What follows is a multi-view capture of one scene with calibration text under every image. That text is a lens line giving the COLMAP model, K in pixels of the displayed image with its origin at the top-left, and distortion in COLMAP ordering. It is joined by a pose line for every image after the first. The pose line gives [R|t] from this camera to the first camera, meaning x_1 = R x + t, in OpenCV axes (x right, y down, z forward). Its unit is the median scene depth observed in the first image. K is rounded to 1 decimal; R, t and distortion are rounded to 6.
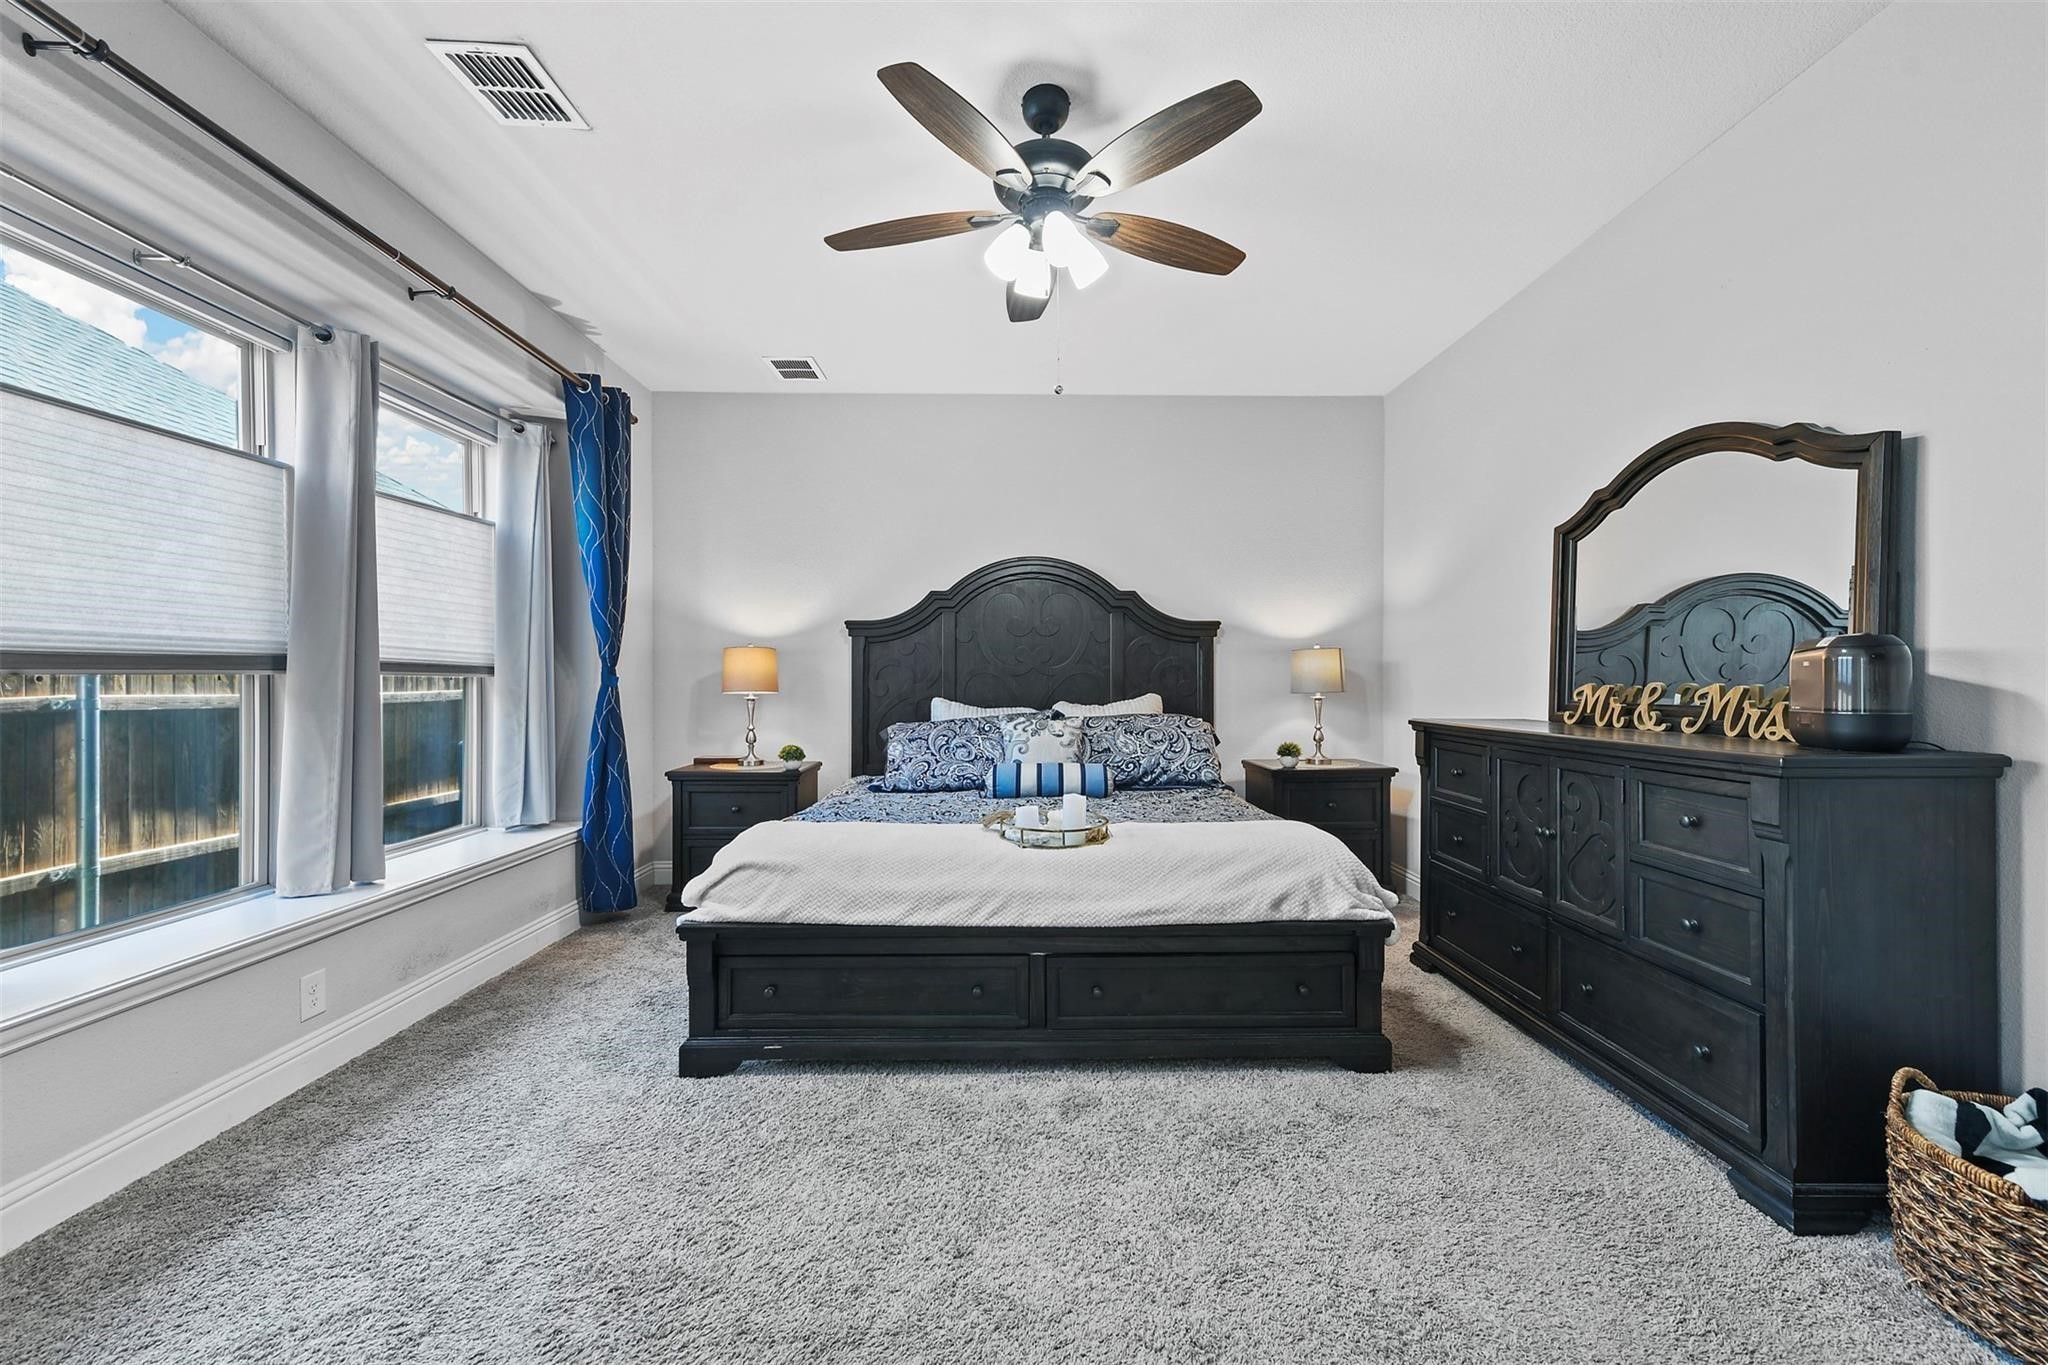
lens RADIAL K [[807.9, 0, 1017.5], [0, 807.9, 695.5], [0, 0, 1]] dist [0.016603, 0.000008]
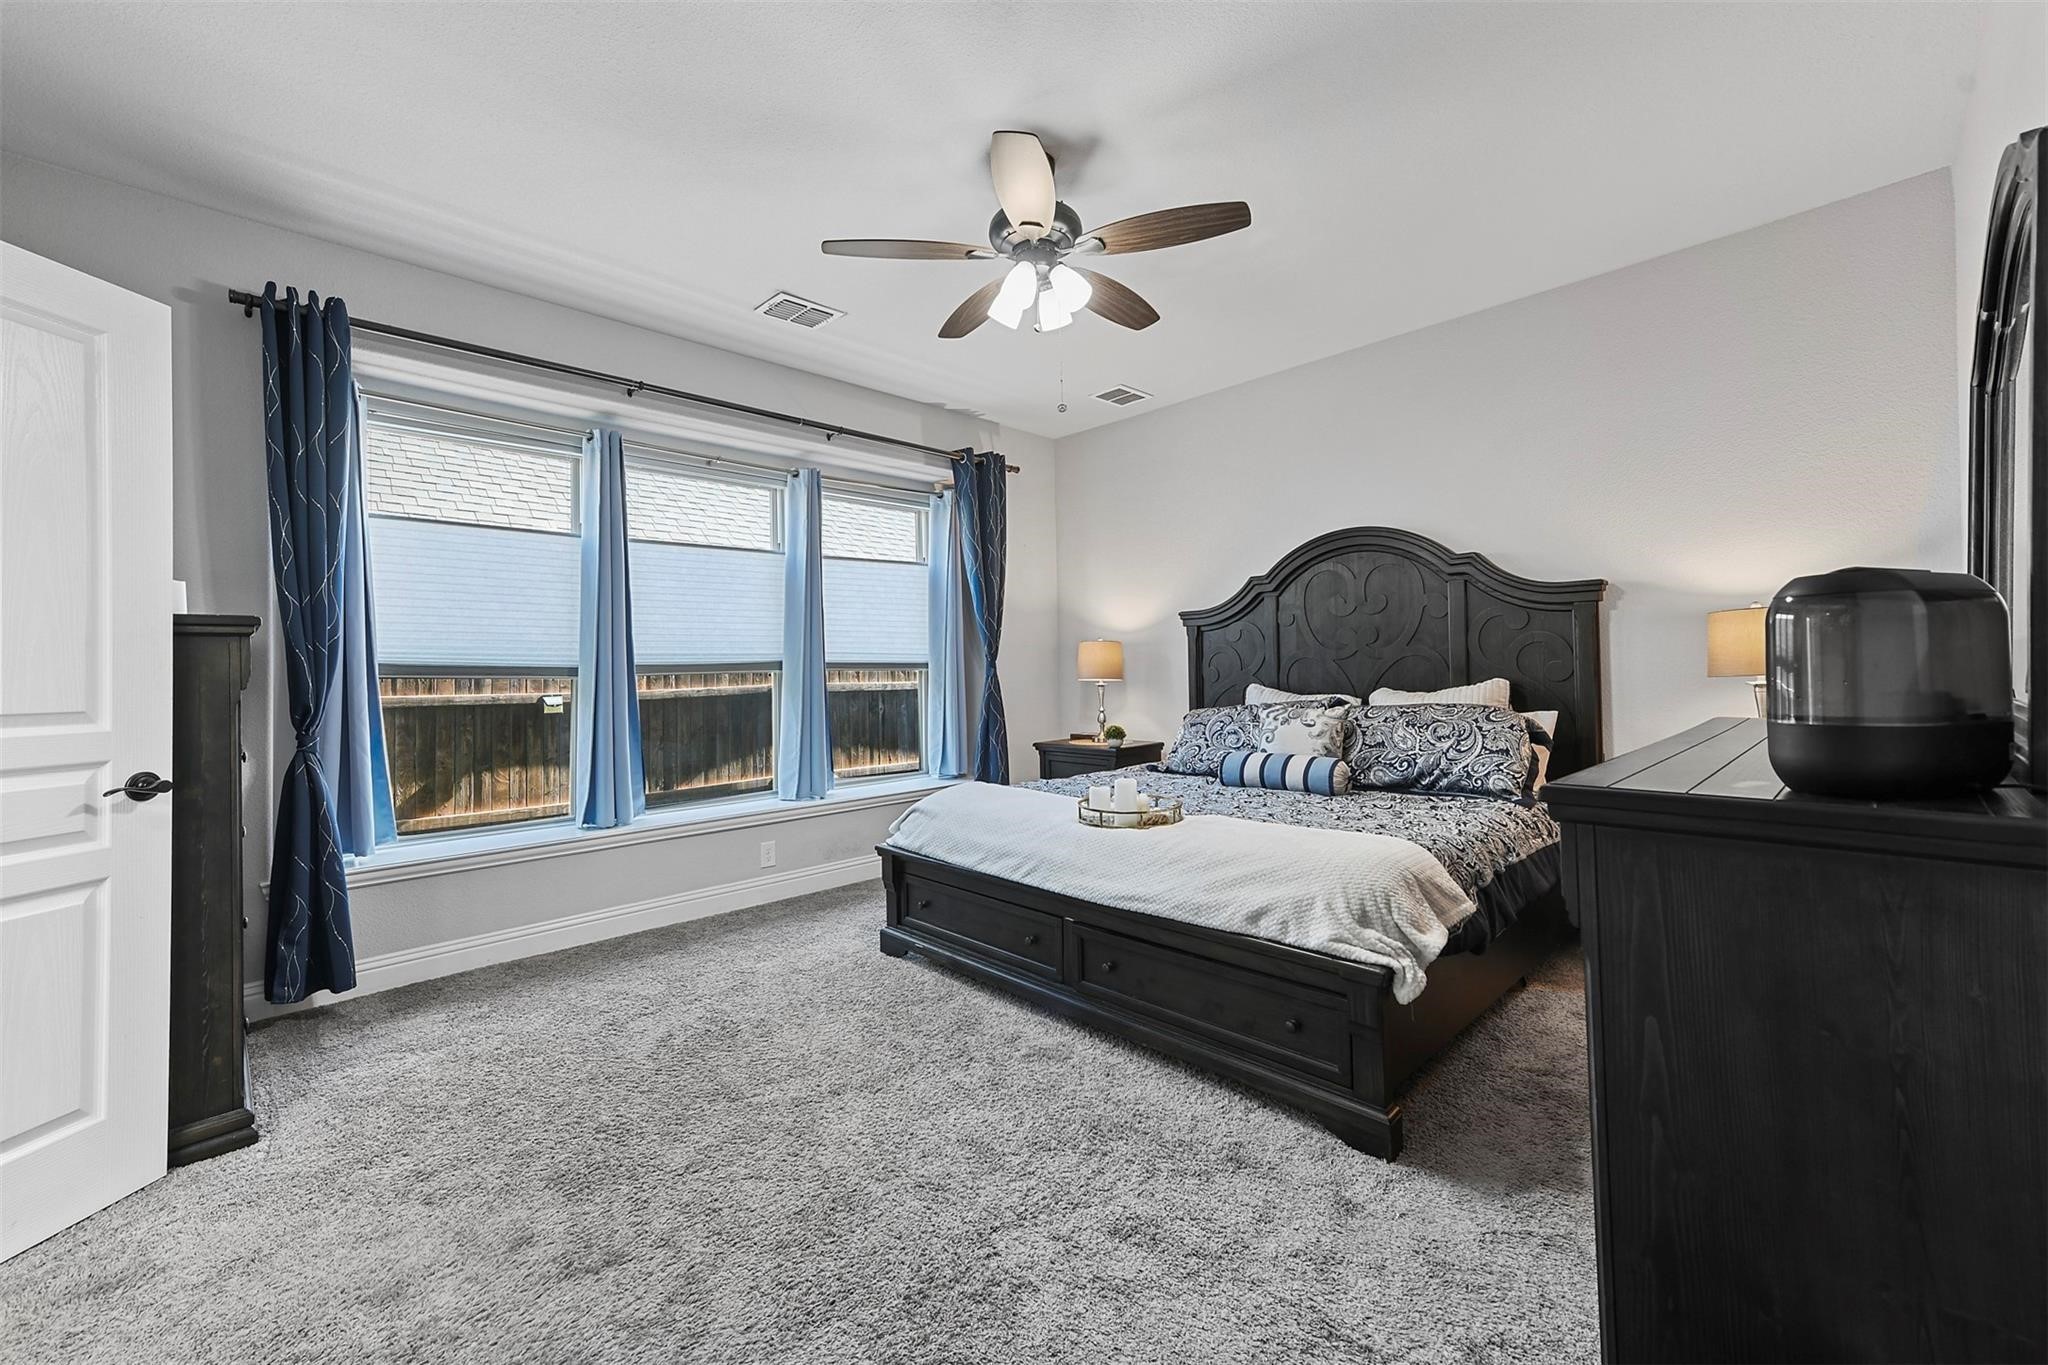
lens RADIAL K [[807.9, 0, 1012.3], [0, 807.9, 672.1], [0, 0, 1]] dist [0.016603, 0.000008]
pose [[0.688038, -0.011329, -0.725587, 0.531395], [0.006093, 0.999933, -0.009836, -0.004675], [0.725649, 0.002346, 0.688061, 0.126093]]
